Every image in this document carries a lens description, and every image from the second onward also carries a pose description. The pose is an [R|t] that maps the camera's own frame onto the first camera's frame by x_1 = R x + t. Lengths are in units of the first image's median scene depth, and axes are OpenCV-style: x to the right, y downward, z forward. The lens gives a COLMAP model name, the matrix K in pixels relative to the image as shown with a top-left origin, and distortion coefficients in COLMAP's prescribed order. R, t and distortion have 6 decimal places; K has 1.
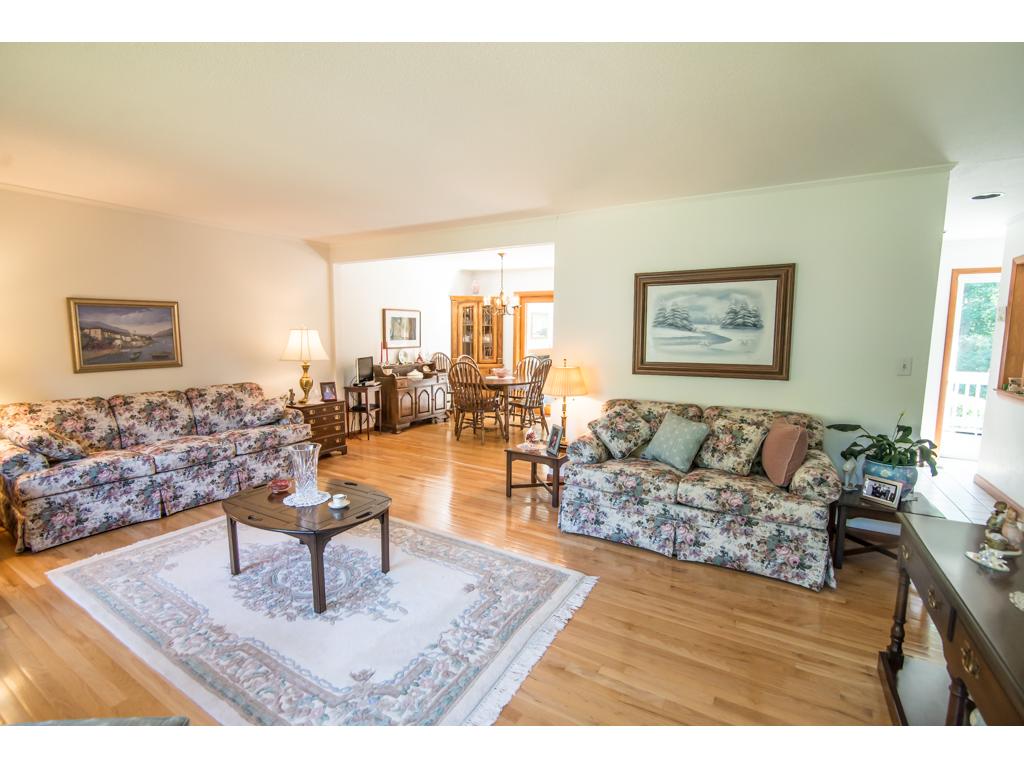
lens RADIAL K [[469.0, 0, 505.8], [0, 469.0, 382.0], [0, 0, 1]] dist [-0.020703, 0.002490]
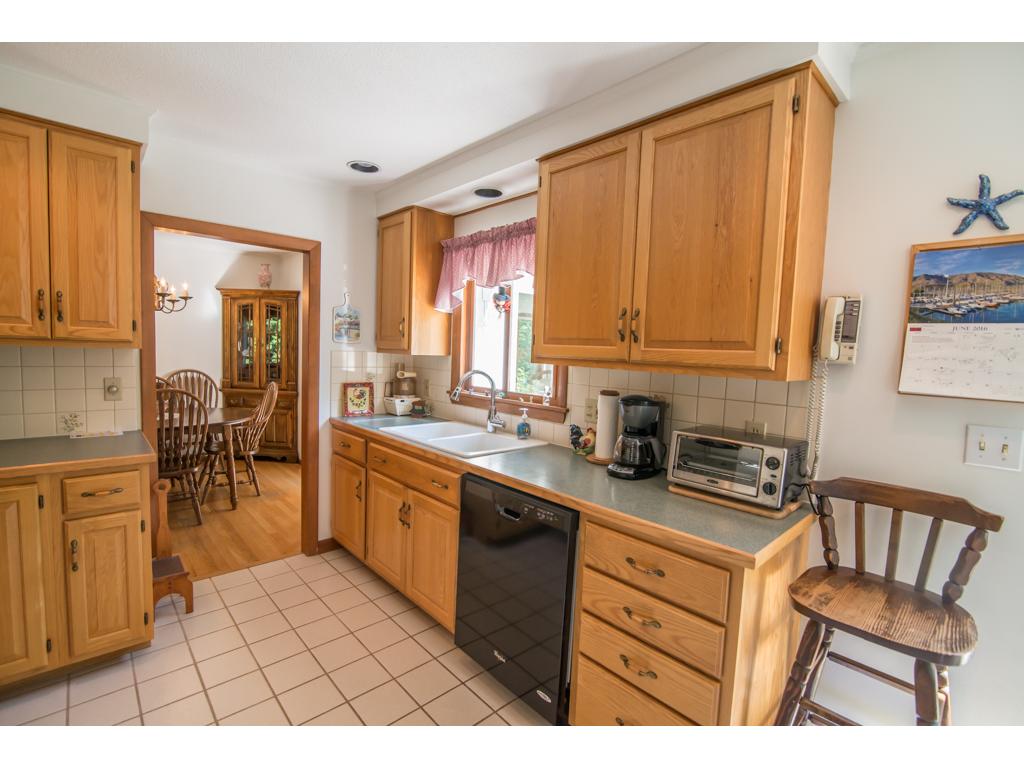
lens RADIAL K [[469.0, 0, 511.8], [0, 469.0, 386.6], [0, 0, 1]] dist [-0.020703, 0.002490]
pose [[0.963131, 0.049661, -0.264411, 0.535082], [-0.057905, 0.998046, -0.023471, -0.054661], [0.262729, 0.037916, 0.964125, 0.510561]]
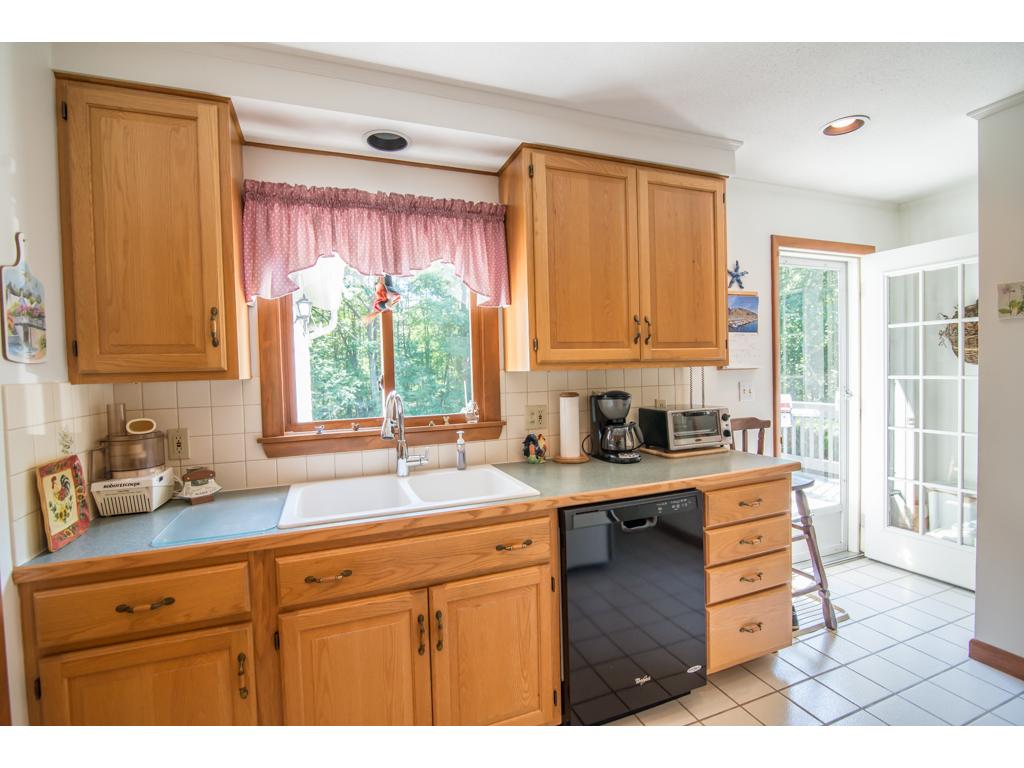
lens RADIAL K [[469.0, 0, 511.6], [0, 469.0, 383.1], [0, 0, 1]] dist [-0.020703, 0.002490]
pose [[0.608680, -0.050798, 0.791788, 0.231712], [0.114371, 0.993143, -0.024205, -0.066168], [-0.785129, 0.105290, 0.610316, 0.659319]]
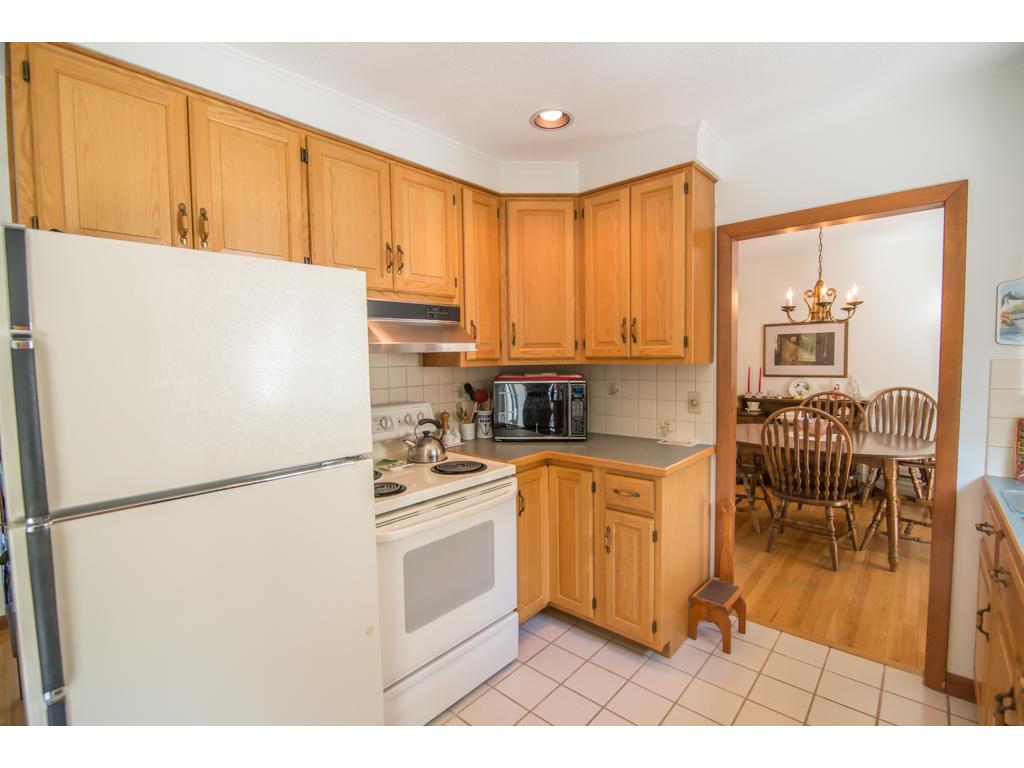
lens RADIAL K [[469.0, 0, 506.4], [0, 469.0, 386.3], [0, 0, 1]] dist [-0.020703, 0.002490]
pose [[-0.189920, 0.057142, -0.980135, 0.547498], [-0.086781, 0.993420, 0.074732, -0.070839], [0.977957, 0.099250, -0.183712, 0.681697]]
